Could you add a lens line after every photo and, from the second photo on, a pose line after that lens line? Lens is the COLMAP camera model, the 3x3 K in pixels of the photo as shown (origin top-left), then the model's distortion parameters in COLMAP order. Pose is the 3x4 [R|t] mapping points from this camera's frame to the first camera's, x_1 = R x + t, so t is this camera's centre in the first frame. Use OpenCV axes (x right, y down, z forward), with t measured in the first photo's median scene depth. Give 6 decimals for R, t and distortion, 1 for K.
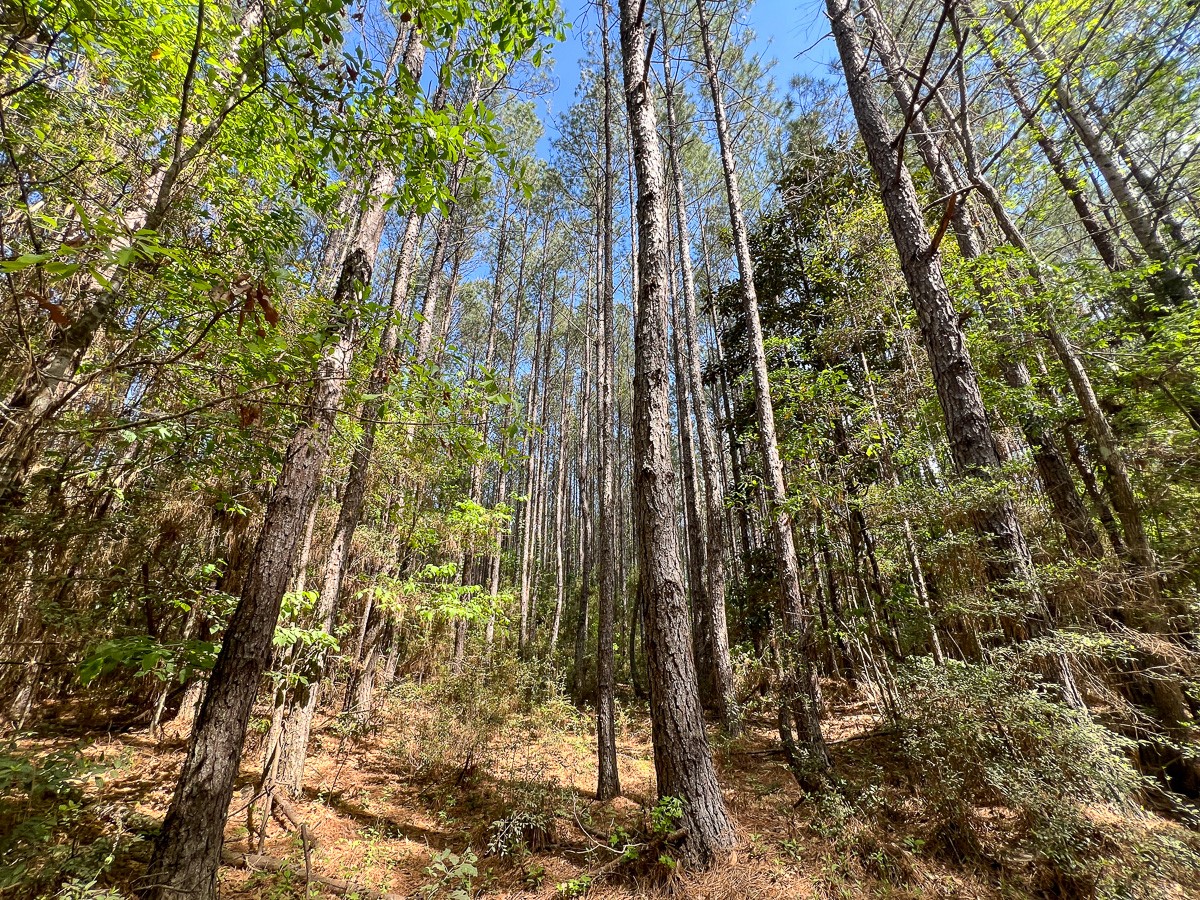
lens RADIAL K [[476.9, 0, 600.0], [0, 476.9, 450.0], [0, 0, 1]] dist [-0.001425, -0.000072]
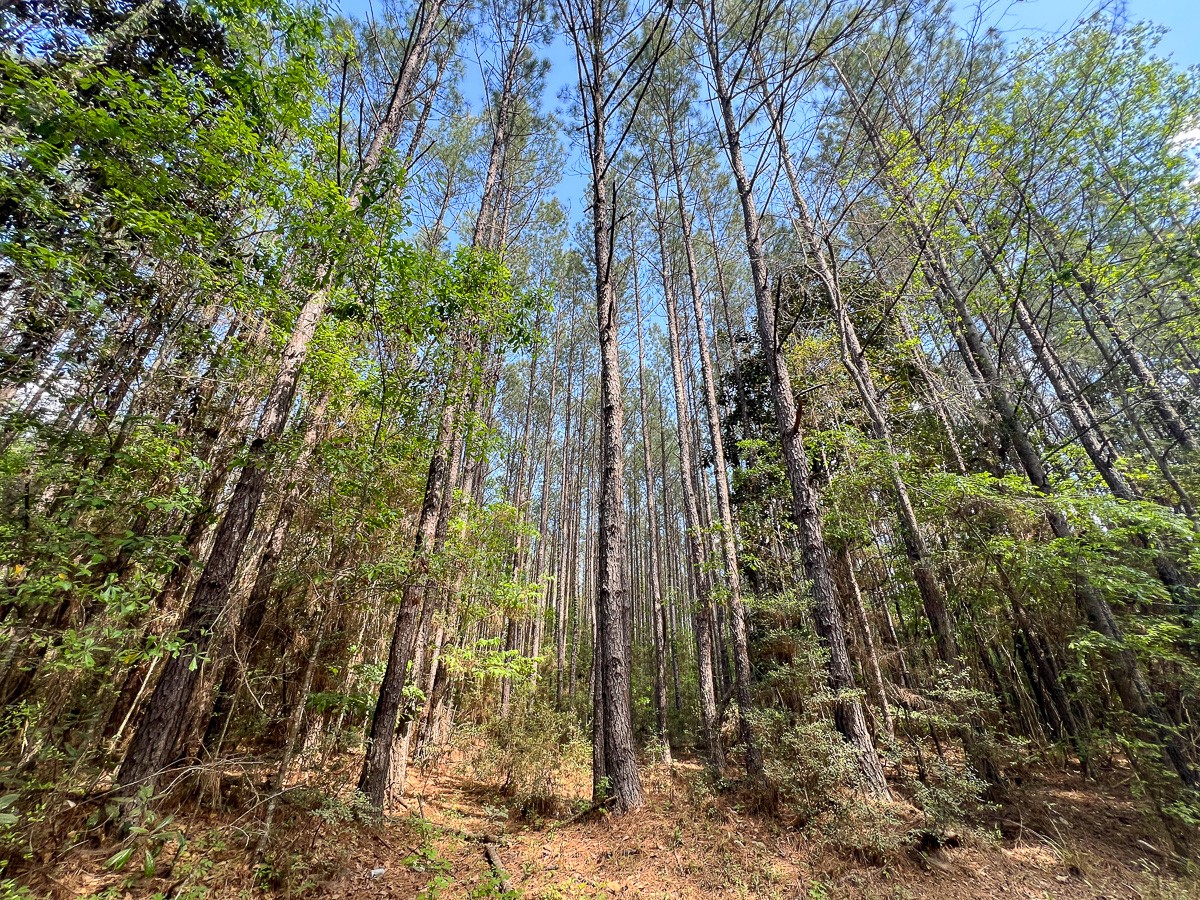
lens RADIAL K [[484.8, 0, 600.0], [0, 484.8, 450.0], [0, 0, 1]] dist [0.000666, -0.000027]
pose [[0.994741, -0.044967, -0.092021, 0.197446], [0.036863, 0.995443, -0.087948, -0.226330], [0.095556, 0.084093, 0.991866, -0.572958]]
